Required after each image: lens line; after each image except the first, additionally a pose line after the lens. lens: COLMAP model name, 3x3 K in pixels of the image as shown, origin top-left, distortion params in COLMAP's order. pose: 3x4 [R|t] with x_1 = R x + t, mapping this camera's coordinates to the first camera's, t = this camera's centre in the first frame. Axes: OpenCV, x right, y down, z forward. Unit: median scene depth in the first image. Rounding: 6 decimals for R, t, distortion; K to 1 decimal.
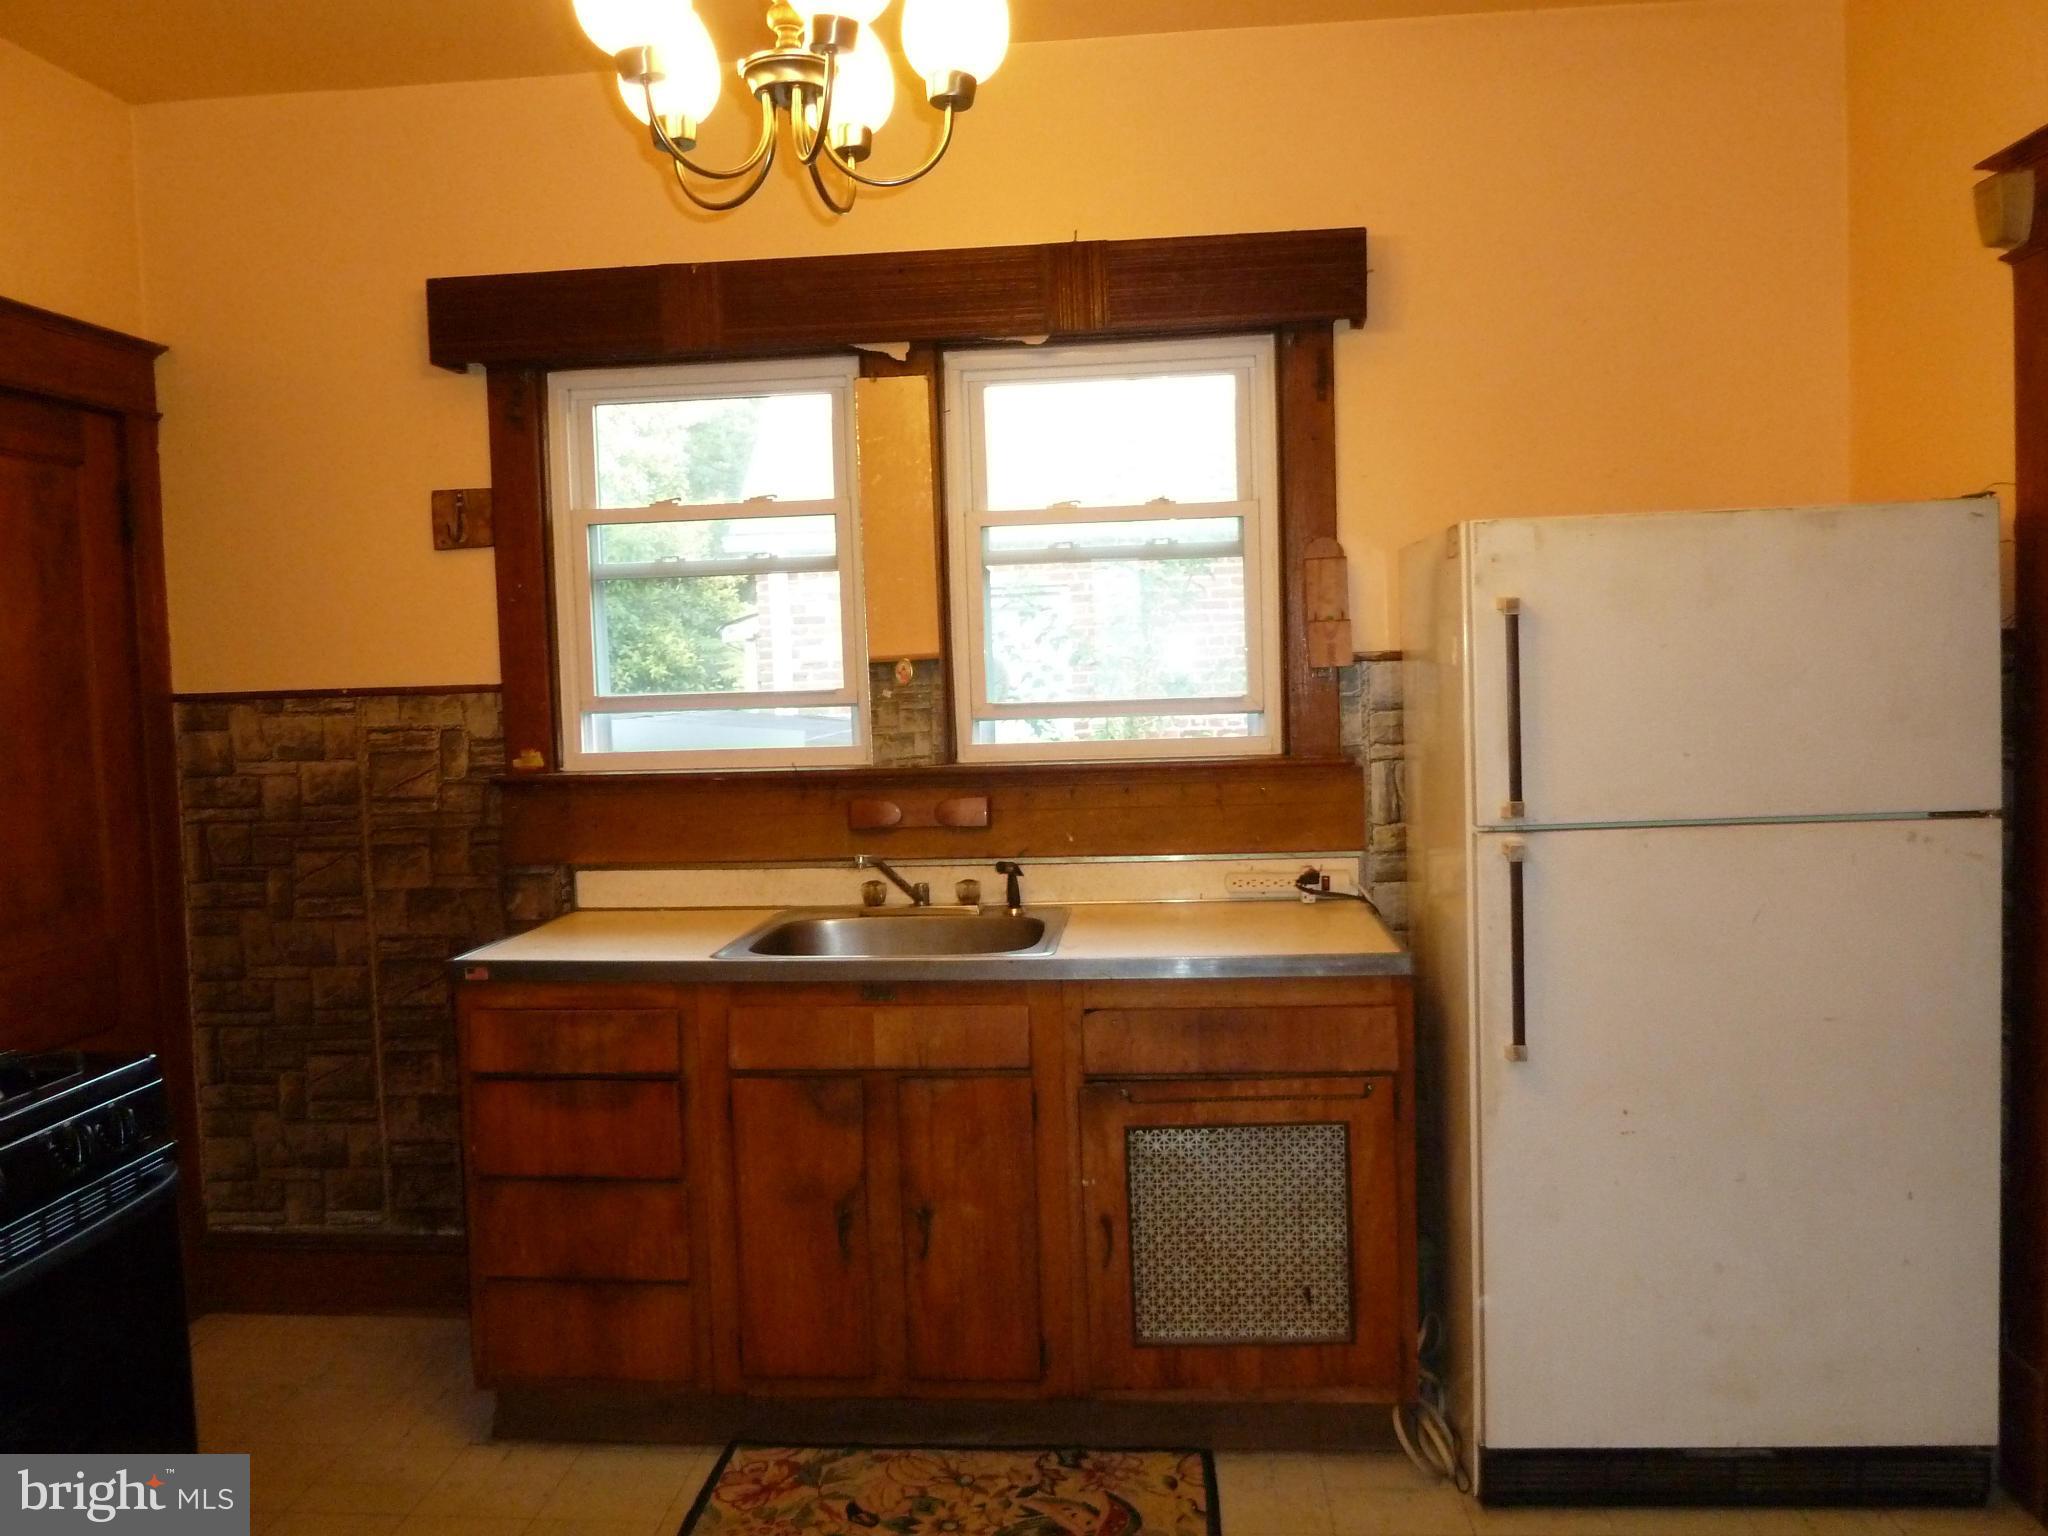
lens RADIAL K [[1545.0, 0, 1029.3], [0, 1545.0, 749.9], [0, 0, 1]] dist [-0.034888, 0.011789]
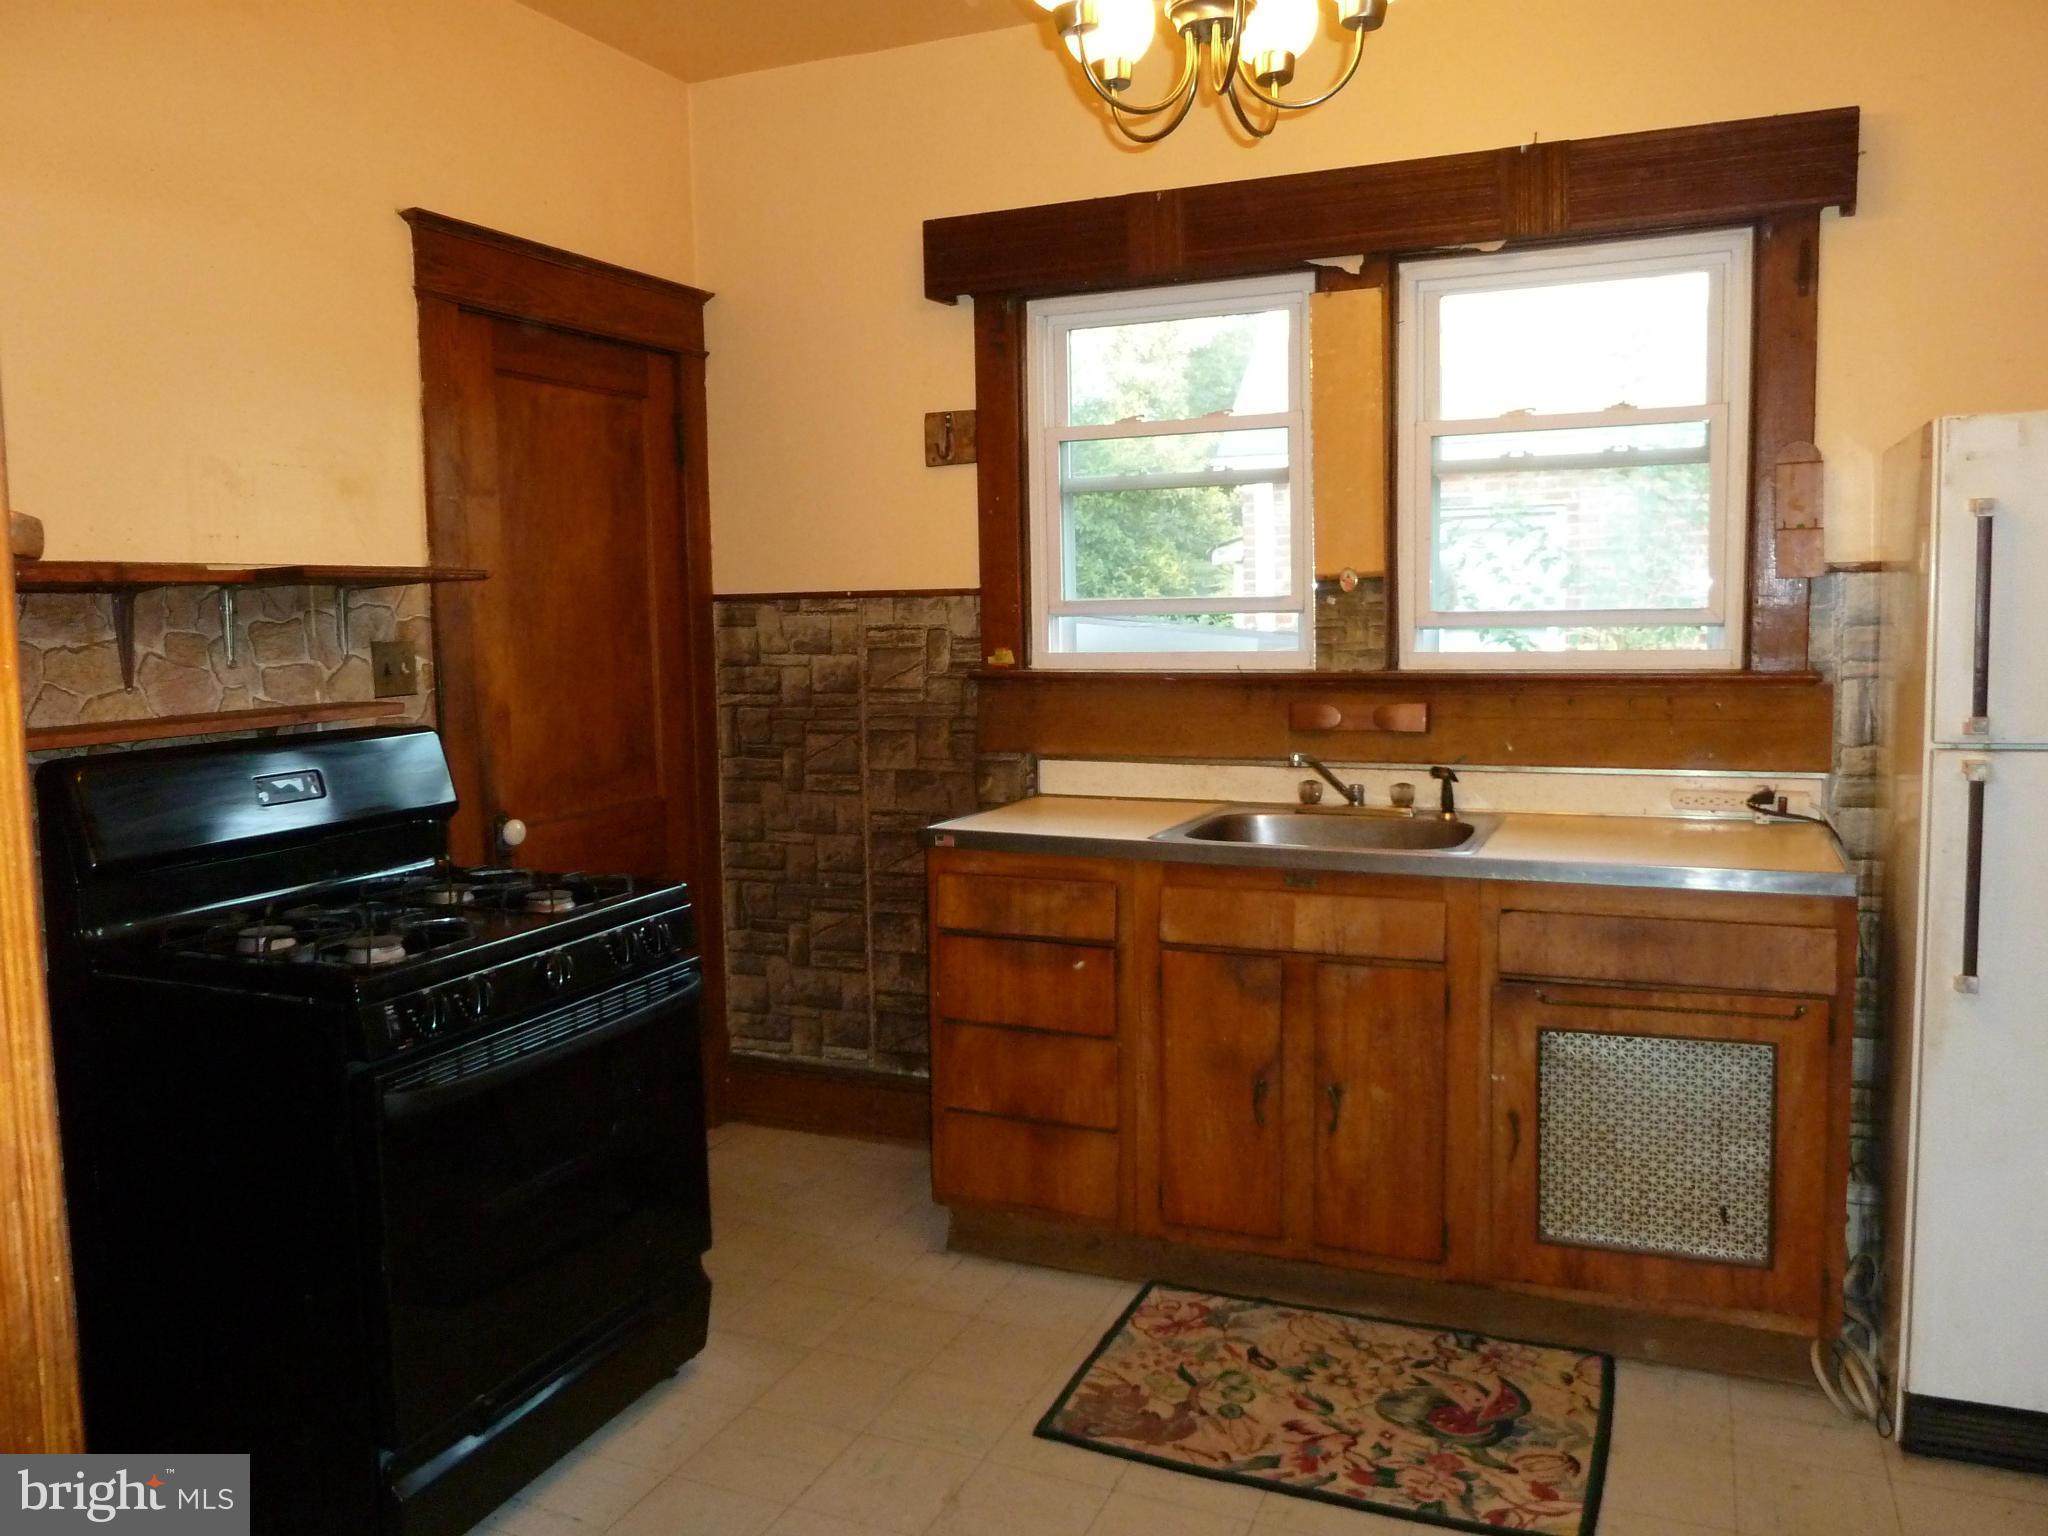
lens RADIAL K [[1559.8, 0, 1022.7], [0, 1559.8, 747.7], [0, 0, 1]] dist [-0.037622, 0.004431]
pose [[0.947104, 0.041193, -0.318272, 0.049495], [-0.027487, 0.998496, 0.047437, 0.018609], [0.319747, -0.036179, 0.946812, -0.056711]]
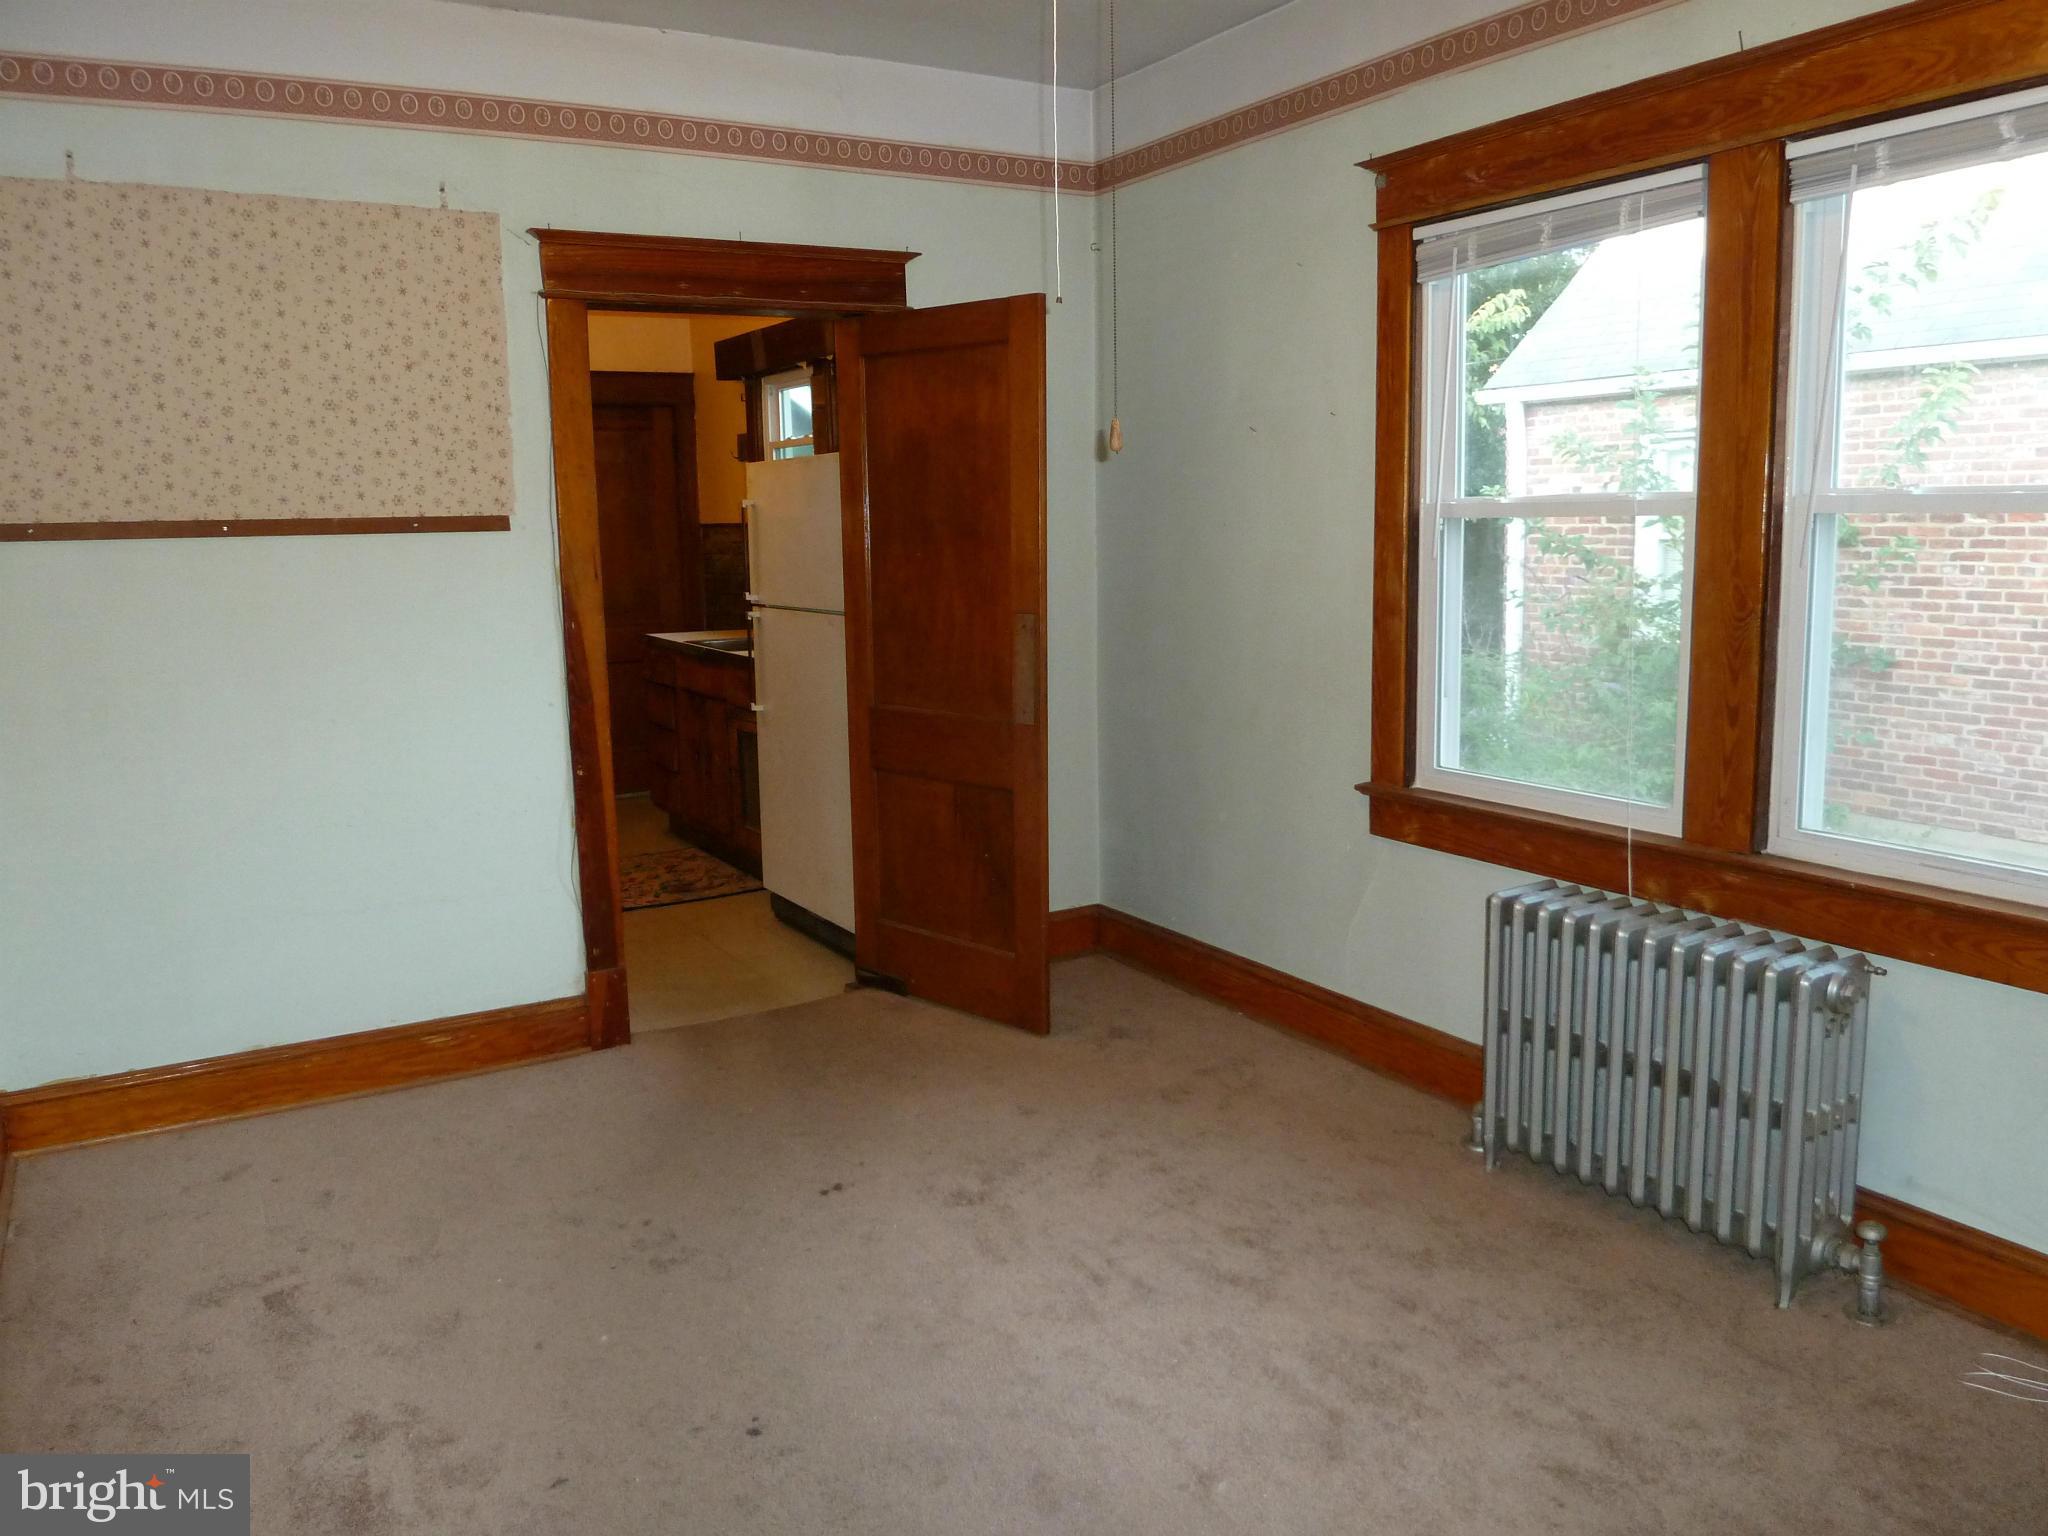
lens RADIAL K [[1559.8, 0, 1022.7], [0, 1559.8, 747.7], [0, 0, 1]] dist [-0.037622, 0.004431]
pose [[0.570304, 0.140892, -0.809261, 1.803418], [-0.043222, 0.988963, 0.141718, -0.061633], [0.820296, -0.045845, 0.570099, 0.044901]]
